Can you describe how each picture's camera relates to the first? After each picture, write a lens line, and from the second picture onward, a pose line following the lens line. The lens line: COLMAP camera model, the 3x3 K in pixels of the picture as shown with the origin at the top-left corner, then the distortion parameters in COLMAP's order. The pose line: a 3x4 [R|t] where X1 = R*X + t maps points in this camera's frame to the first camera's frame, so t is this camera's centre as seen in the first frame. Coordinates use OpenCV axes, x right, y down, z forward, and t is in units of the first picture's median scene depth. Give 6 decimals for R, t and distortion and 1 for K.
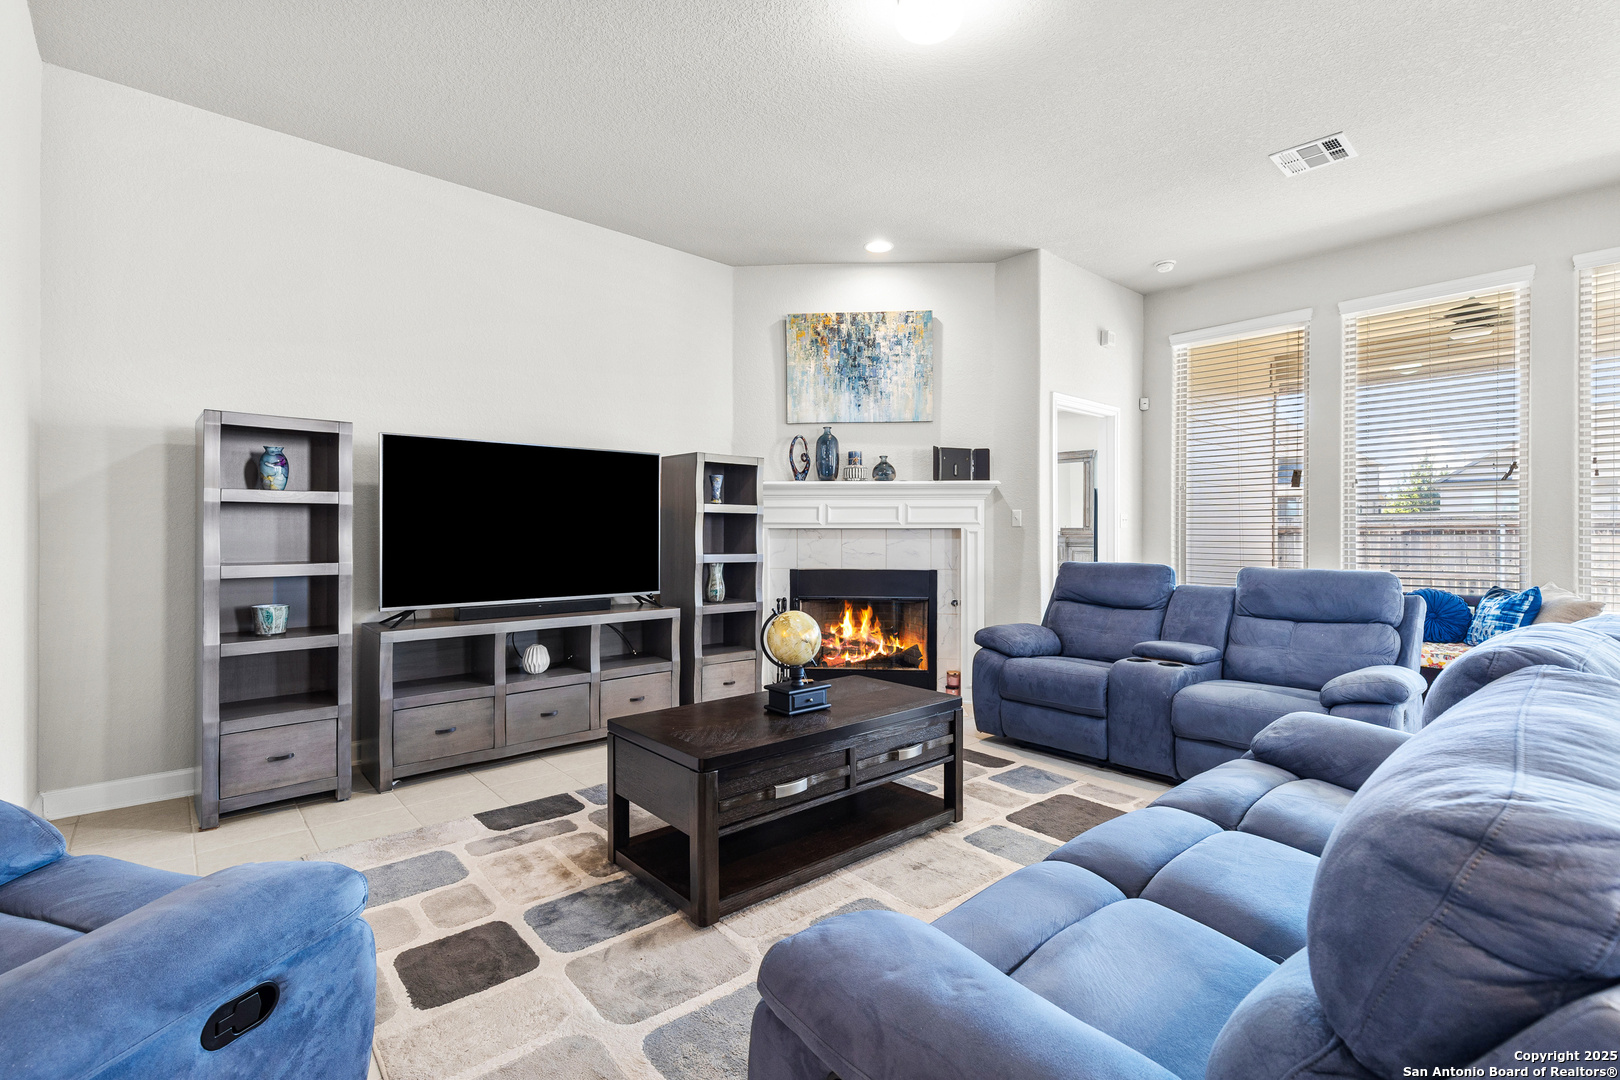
lens RADIAL K [[732.9, 0, 810.3], [0, 732.9, 533.7], [0, 0, 1]] dist [0.019812, -0.000020]
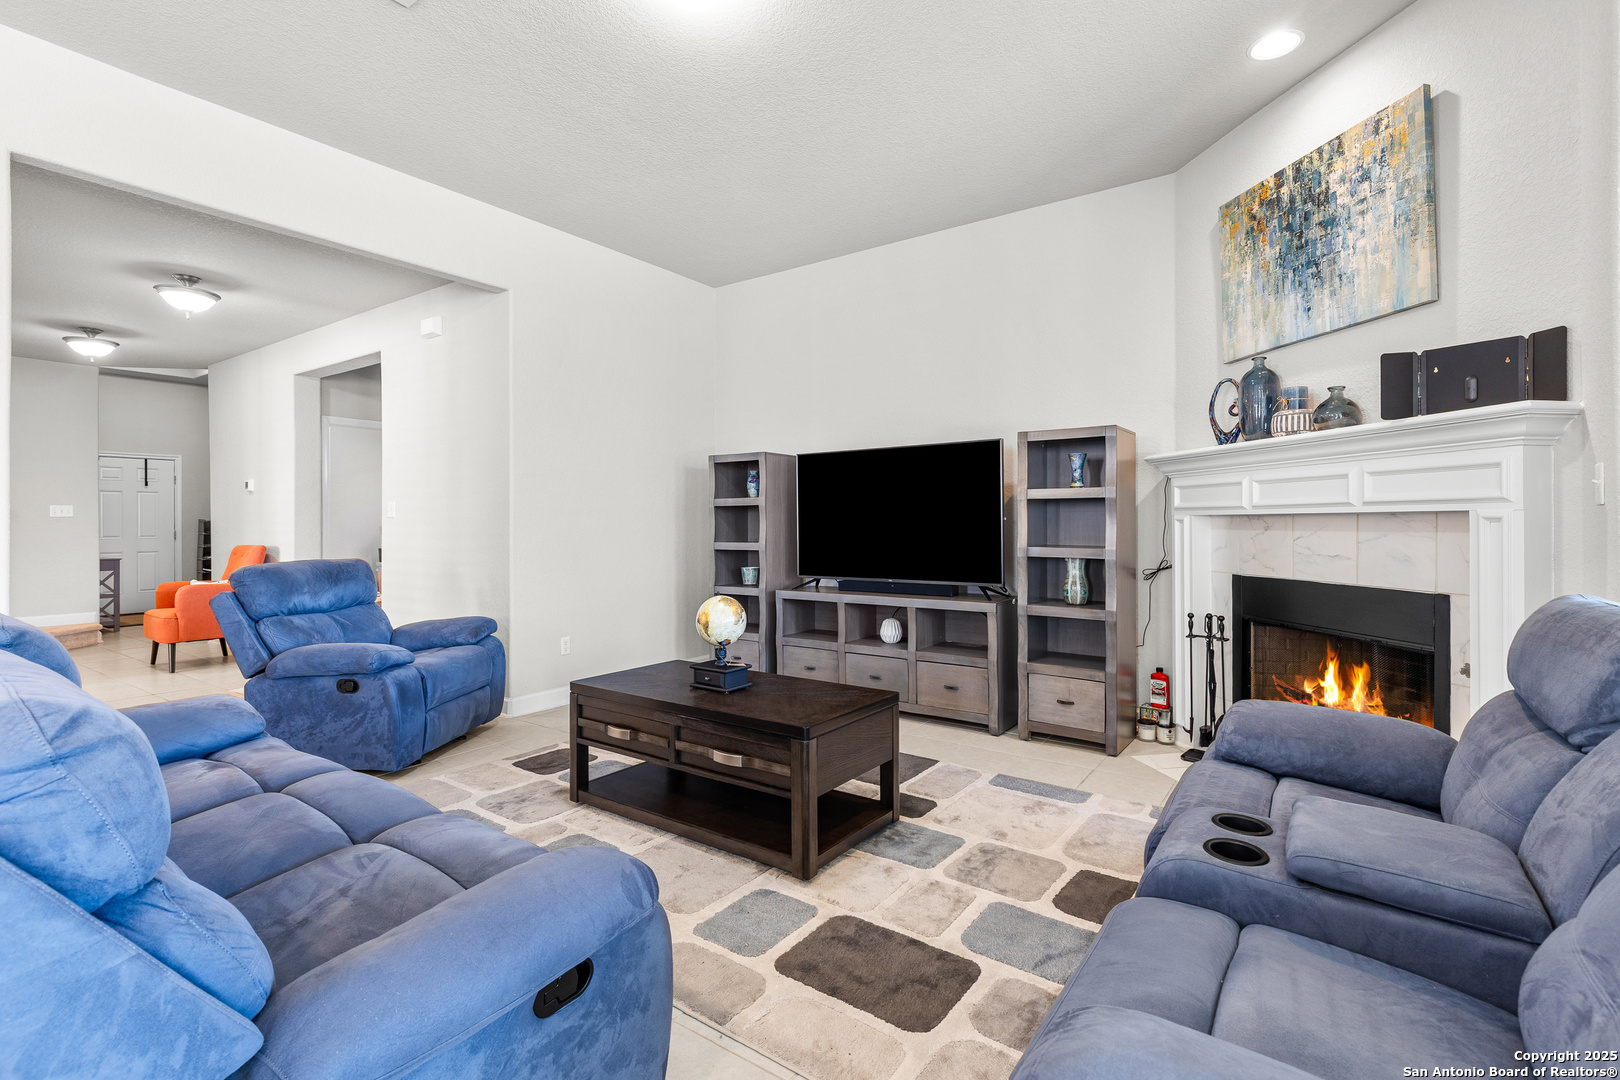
lens RADIAL K [[745.6, 0, 826.4], [0, 745.6, 521.3], [0, 0, 1]] dist [0.001628, -0.000310]
pose [[0.232574, -0.003060, -0.972574, 0.571790], [0.003014, 0.999993, -0.002425, -0.000612], [0.972574, -0.002368, 0.232582, 0.474375]]
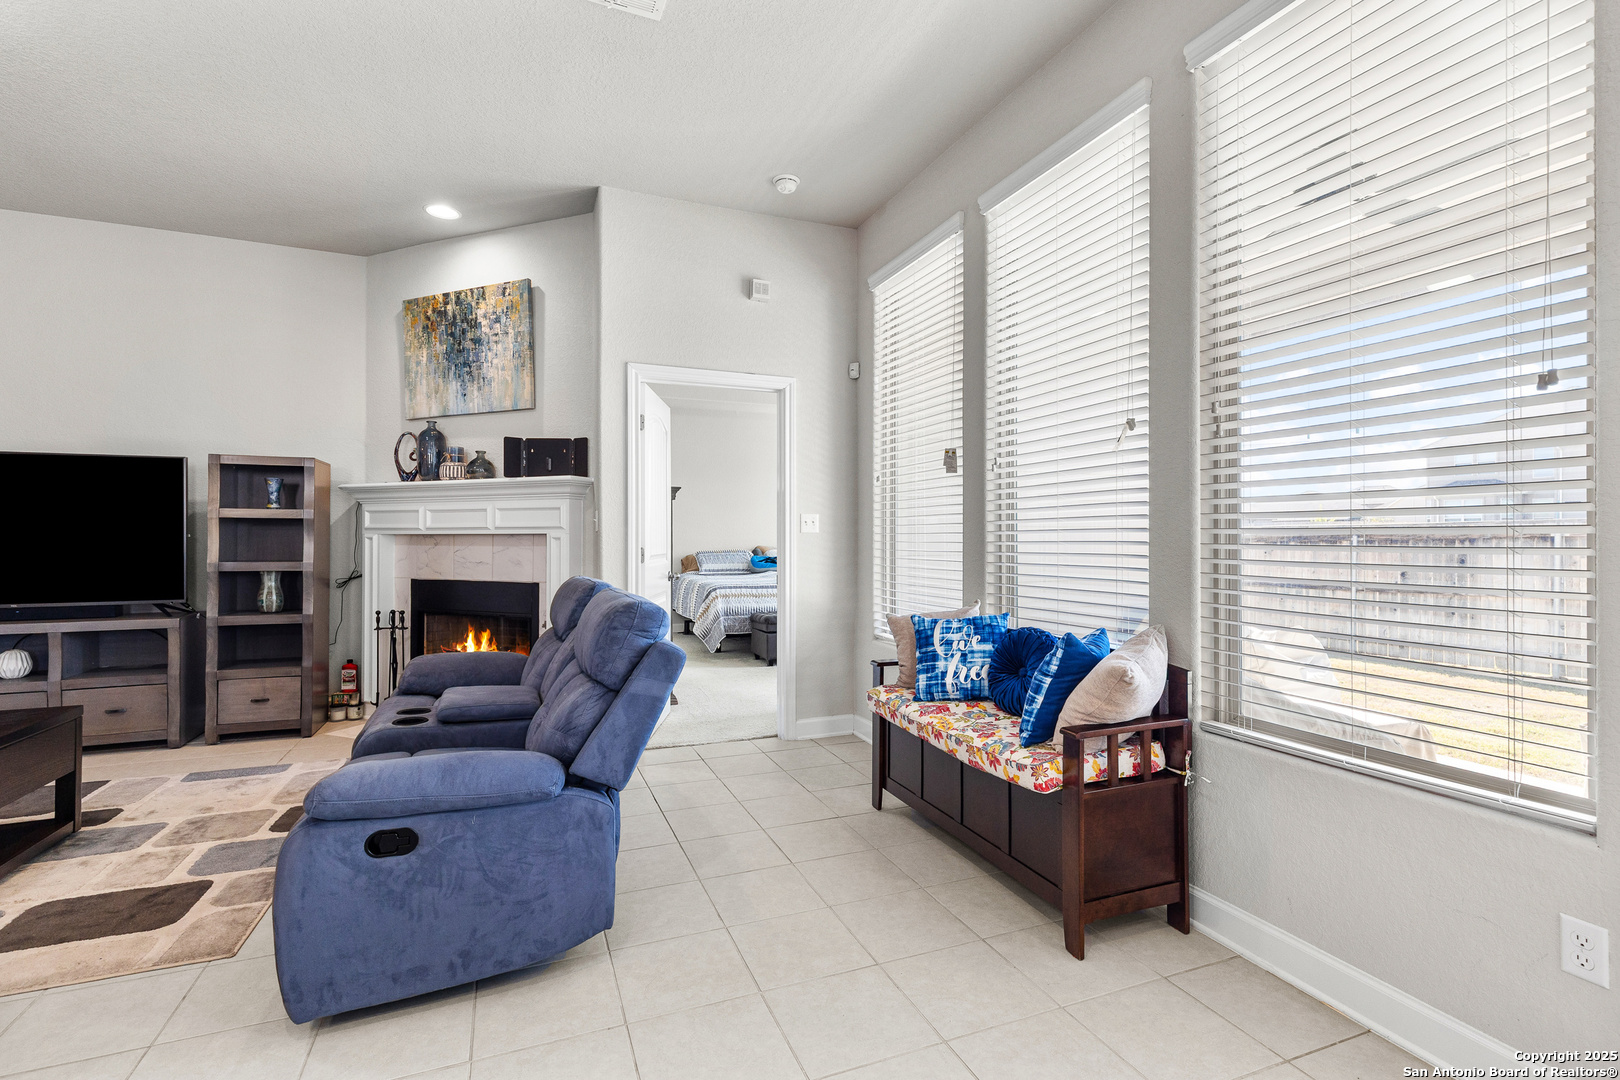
lens RADIAL K [[739.4, 0, 808.8], [0, 739.4, 533.6], [0, 0, 1]] dist [0.015266, -0.000606]
pose [[0.940140, -0.002053, -0.340783, 0.764156], [-0.000502, 0.999972, -0.007409, -0.001622], [0.340789, 0.007137, 0.940113, 0.303162]]
